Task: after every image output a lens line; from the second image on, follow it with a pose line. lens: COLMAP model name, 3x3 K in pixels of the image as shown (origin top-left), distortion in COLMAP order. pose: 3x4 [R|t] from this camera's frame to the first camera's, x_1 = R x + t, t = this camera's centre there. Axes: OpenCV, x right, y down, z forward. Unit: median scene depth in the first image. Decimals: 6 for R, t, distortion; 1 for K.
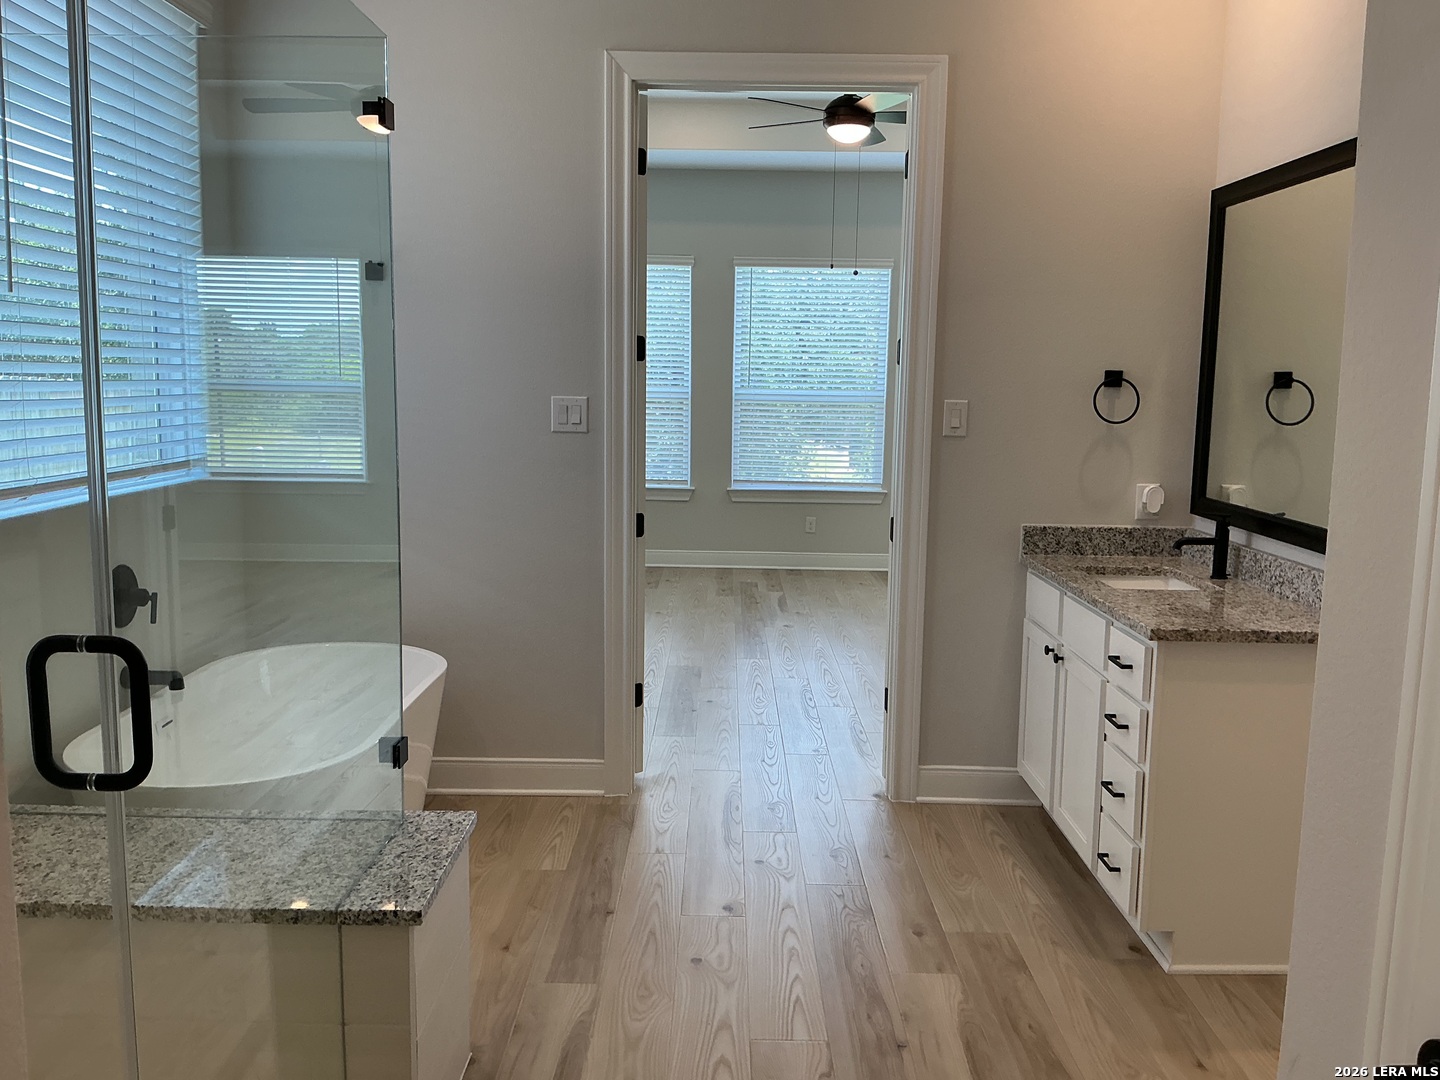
lens RADIAL K [[1200.9, 0, 719.6], [0, 1200.9, 533.8], [0, 0, 1]] dist [0.073218, -0.151339]
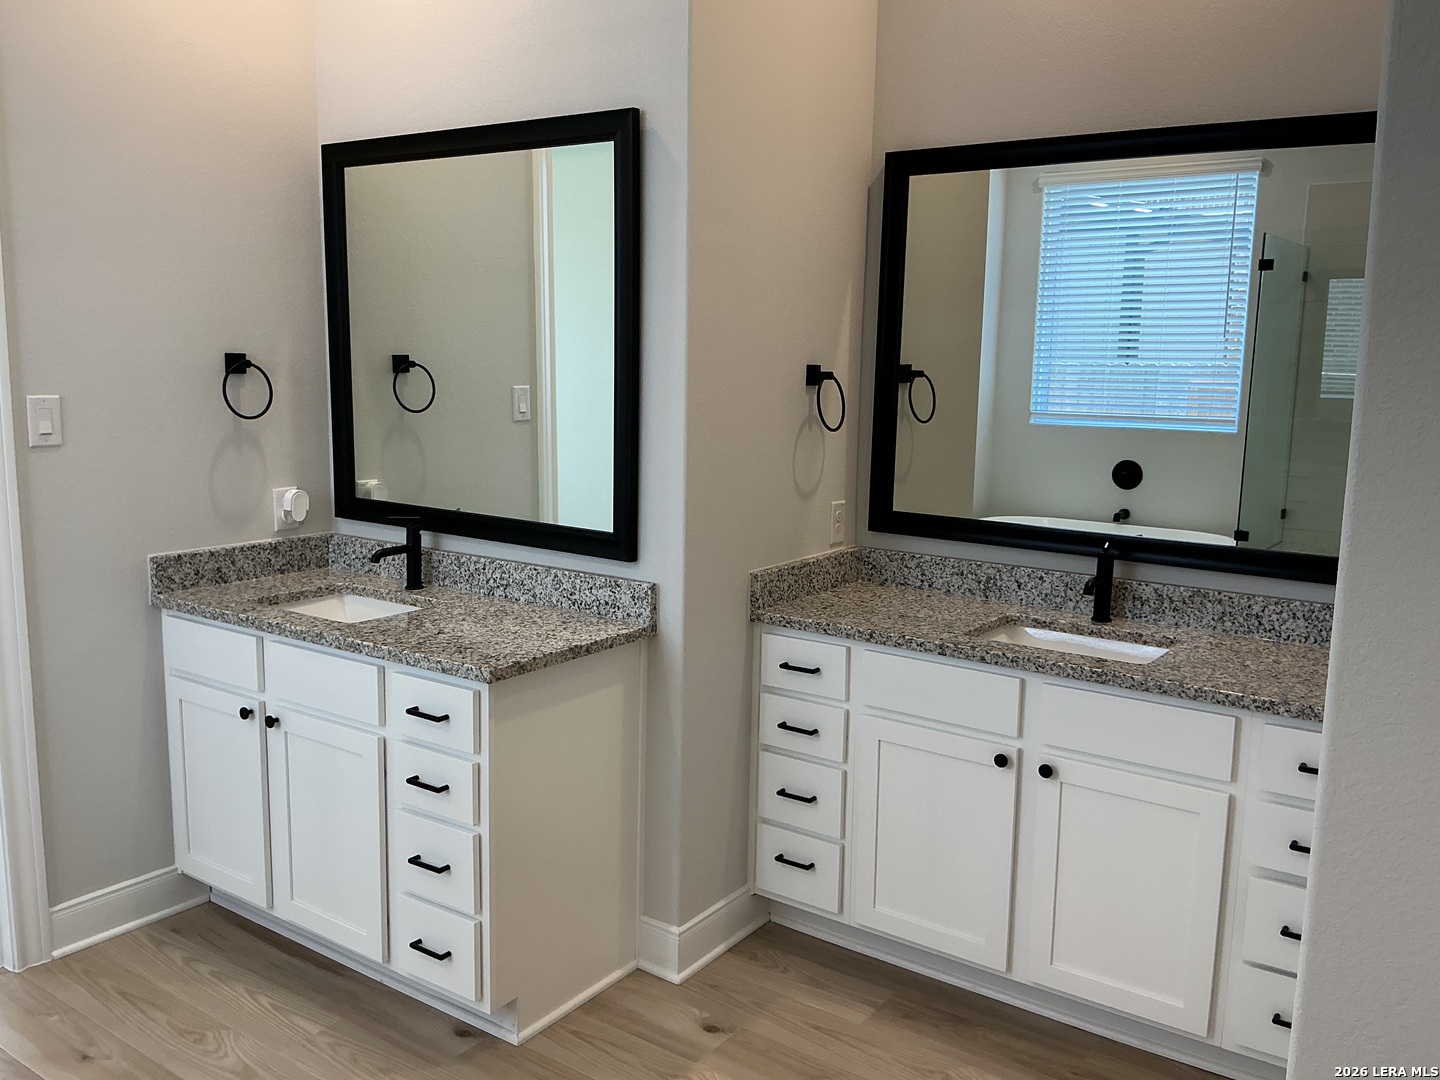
lens RADIAL K [[1170.4, 0, 721.0], [0, 1170.4, 548.0], [0, 0, 1]] dist [-0.076292, 0.042981]
pose [[0.561458, -0.128870, 0.817409, -0.145273], [0.096661, 0.991251, 0.089883, -0.044510], [-0.821841, 0.028546, 0.569002, 0.303751]]
